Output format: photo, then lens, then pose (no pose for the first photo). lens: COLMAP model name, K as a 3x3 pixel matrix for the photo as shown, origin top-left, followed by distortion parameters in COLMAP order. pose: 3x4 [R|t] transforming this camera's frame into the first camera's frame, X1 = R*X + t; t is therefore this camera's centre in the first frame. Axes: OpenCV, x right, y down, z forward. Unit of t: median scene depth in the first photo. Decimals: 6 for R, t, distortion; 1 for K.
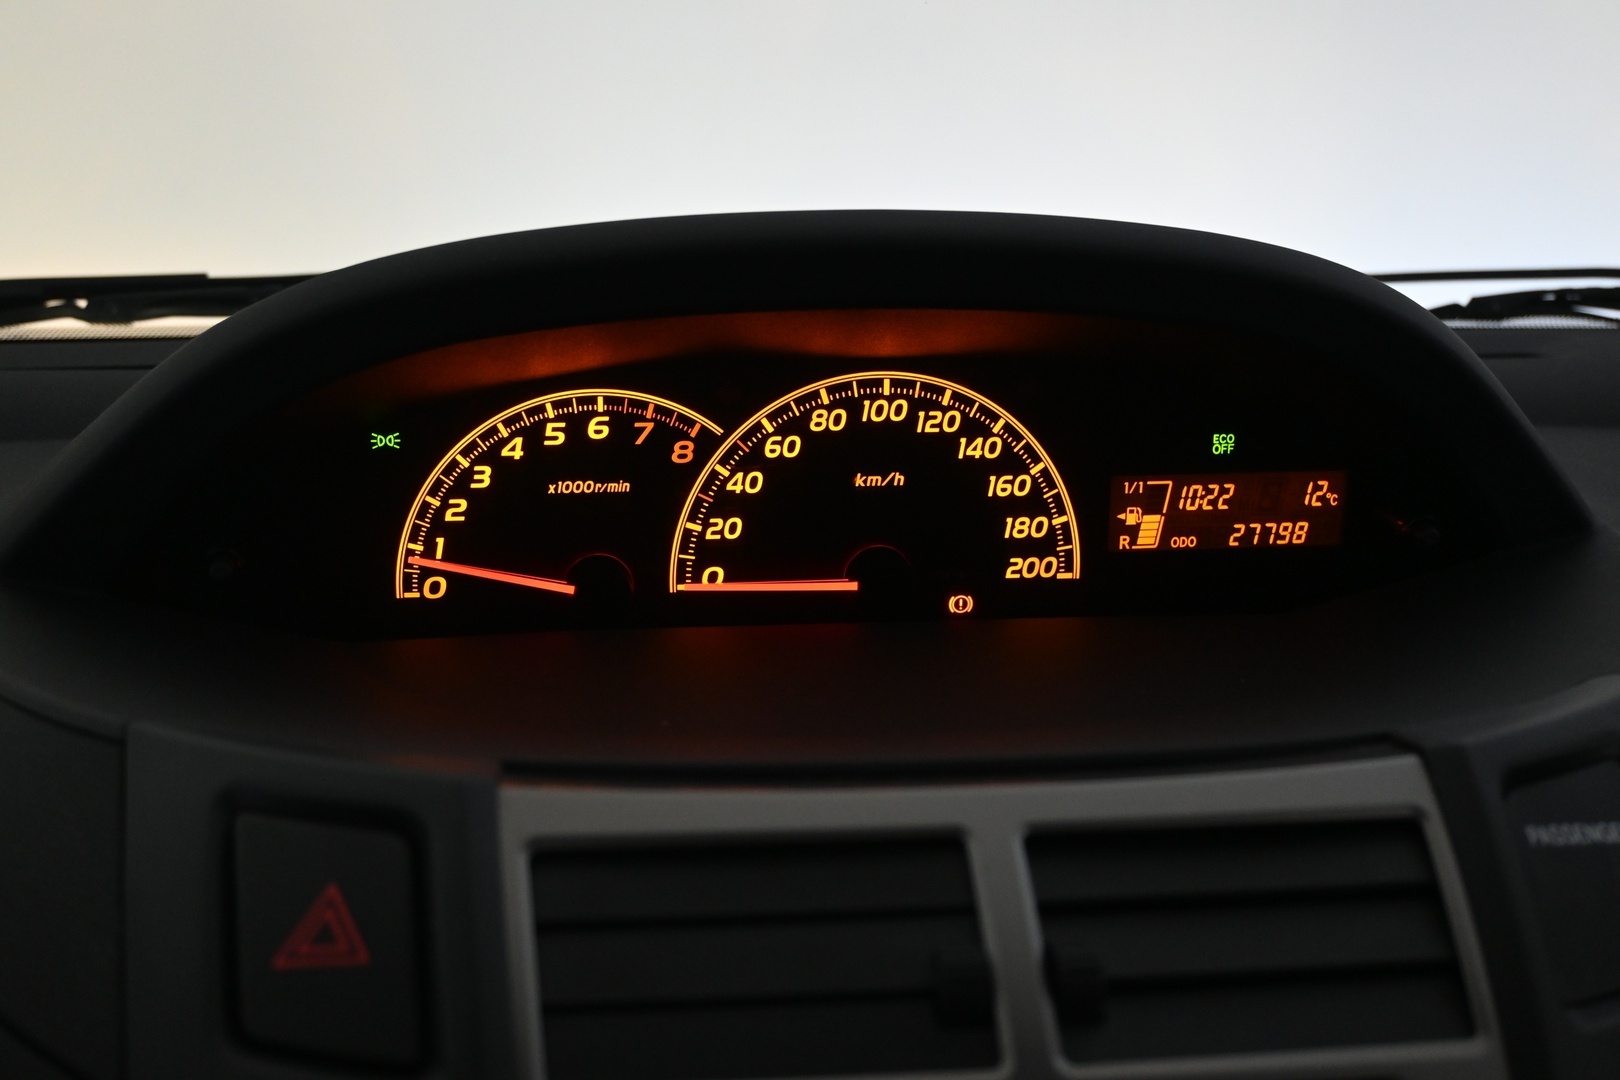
lens RADIAL K [[1946.5, 0, 817.0], [0, 1946.5, 542.6], [0, 0, 1]] dist [-0.036798, 0.000000]
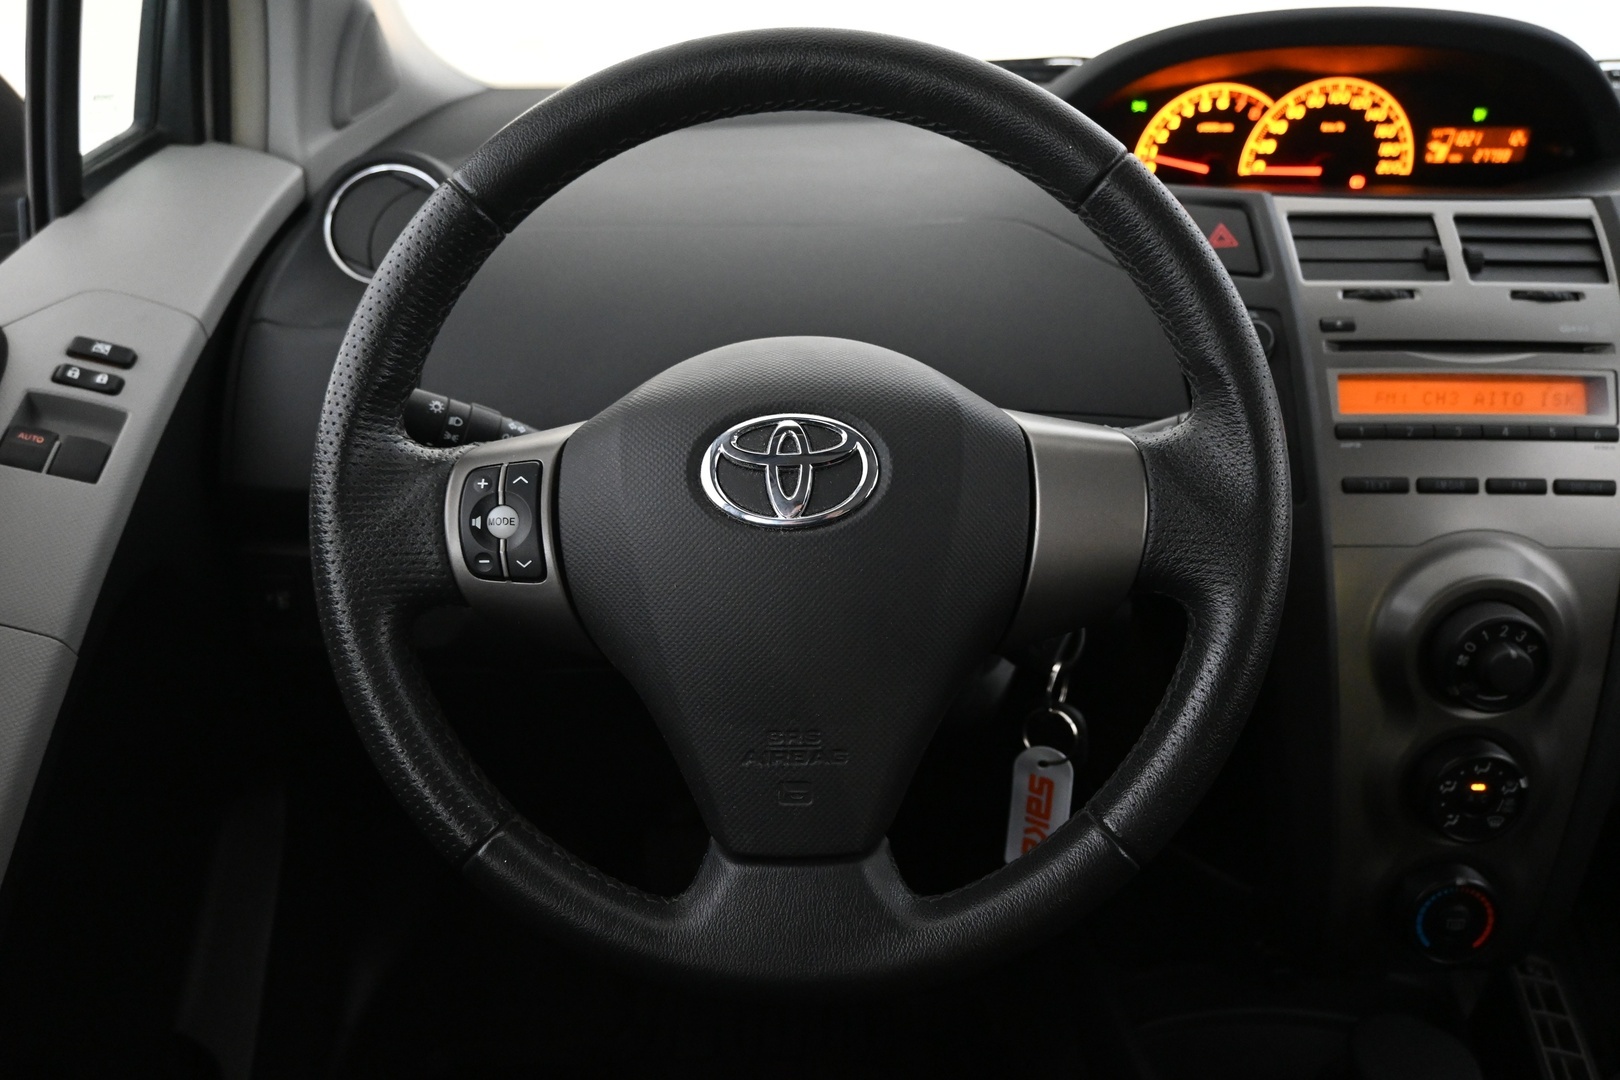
lens RADIAL K [[1203.9, 0, 816.6], [0, 1203.9, 543.6], [0, 0, 1]] dist [-0.009932, 0.003558]
pose [[0.989146, 0.055071, -0.136229, -0.395323], [-0.025178, 0.976922, 0.212109, 0.184832], [0.144766, -0.206377, 0.967704, -0.705034]]
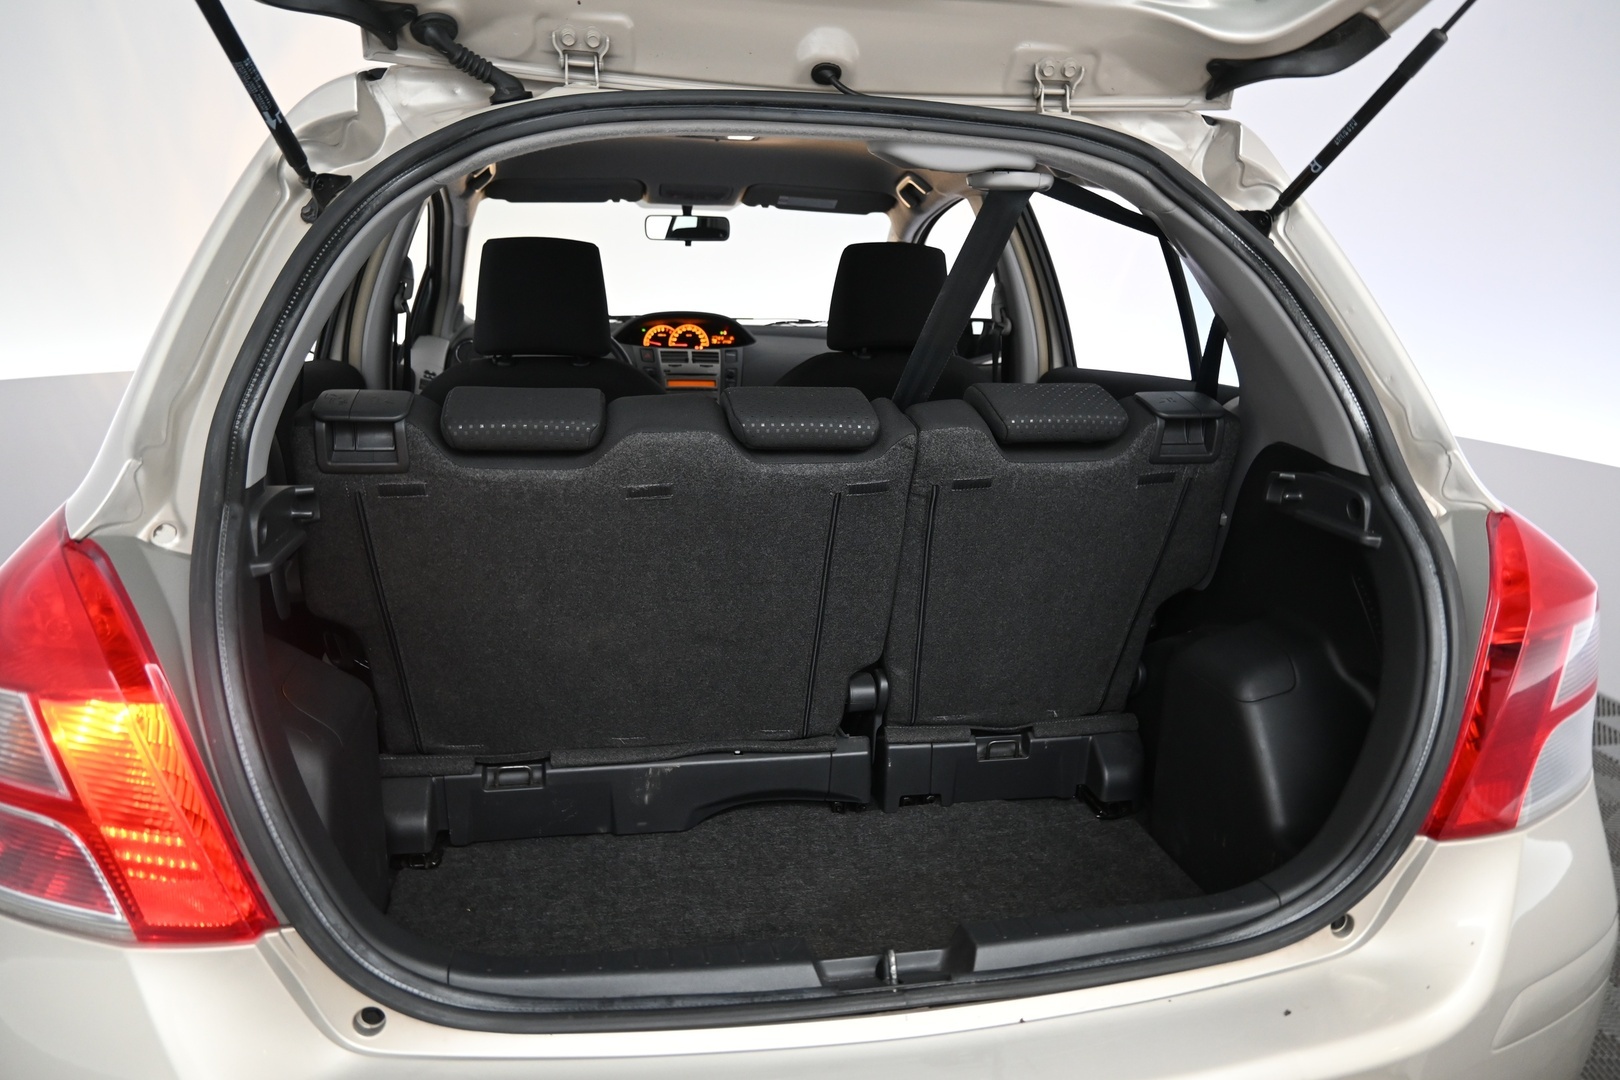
lens RADIAL K [[1112.0, 0, 808.0], [0, 1112.0, 537.7], [0, 0, 1]] dist [0.001005, -0.002959]
pose [[0.998699, 0.014002, 0.049035, 0.421947], [-0.016921, 0.998077, 0.059632, 0.739331], [-0.048106, -0.060384, 0.997015, -5.468471]]
